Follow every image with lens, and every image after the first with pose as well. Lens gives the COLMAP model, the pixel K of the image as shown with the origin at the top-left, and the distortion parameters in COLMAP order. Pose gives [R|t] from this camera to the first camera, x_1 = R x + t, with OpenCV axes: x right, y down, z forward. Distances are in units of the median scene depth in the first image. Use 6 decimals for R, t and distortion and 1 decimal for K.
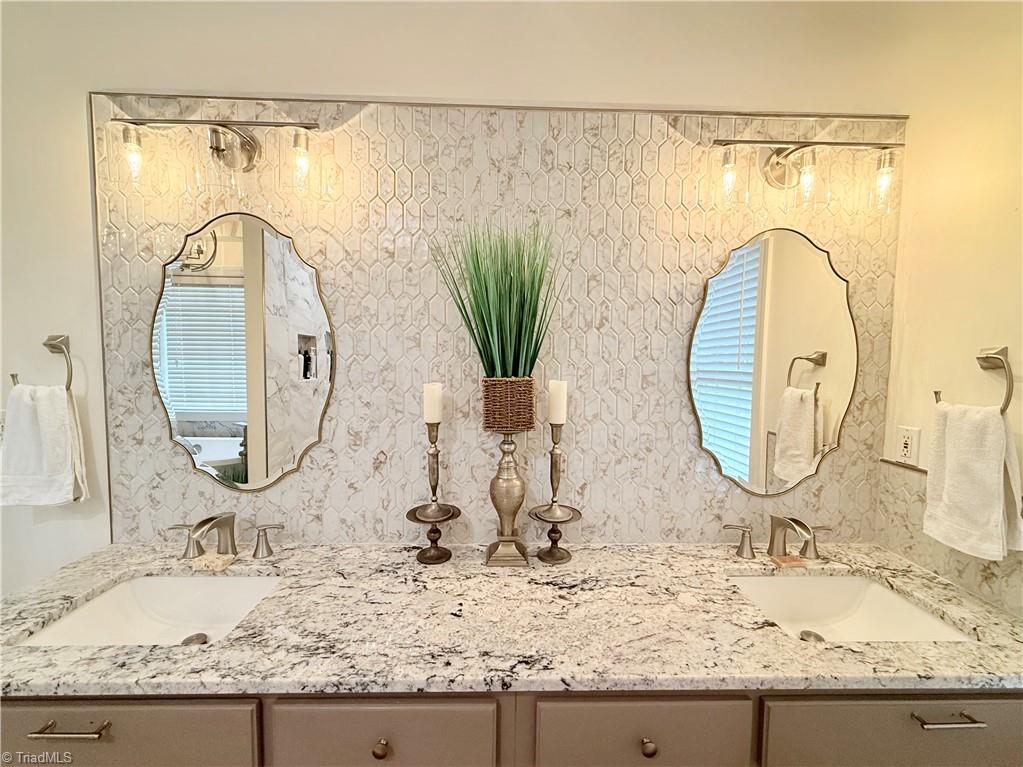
lens RADIAL K [[411.7, 0, 508.1], [0, 411.7, 385.1], [0, 0, 1]] dist [-0.000843, 0.000626]
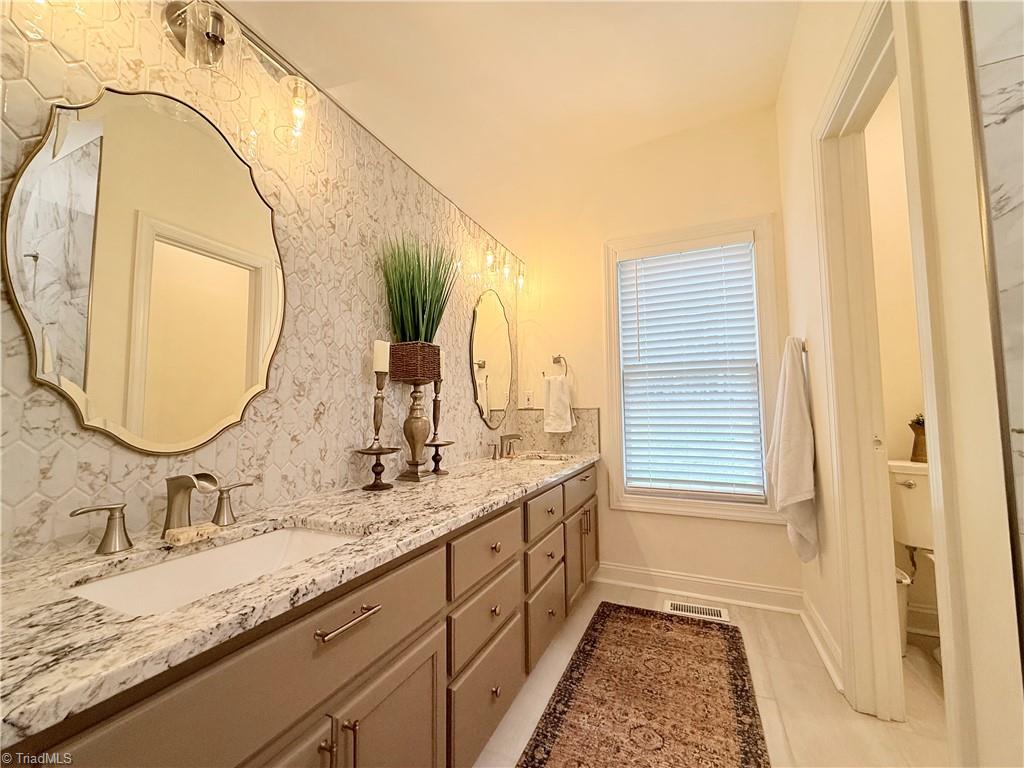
lens RADIAL K [[412.1, 0, 505.2], [0, 412.1, 383.9], [0, 0, 1]] dist [-0.000843, 0.000626]
pose [[0.443350, 0.048561, 0.895032, -1.043295], [0.070588, 0.993539, -0.088871, 0.241691], [-0.893565, 0.102580, 0.437057, 0.127512]]
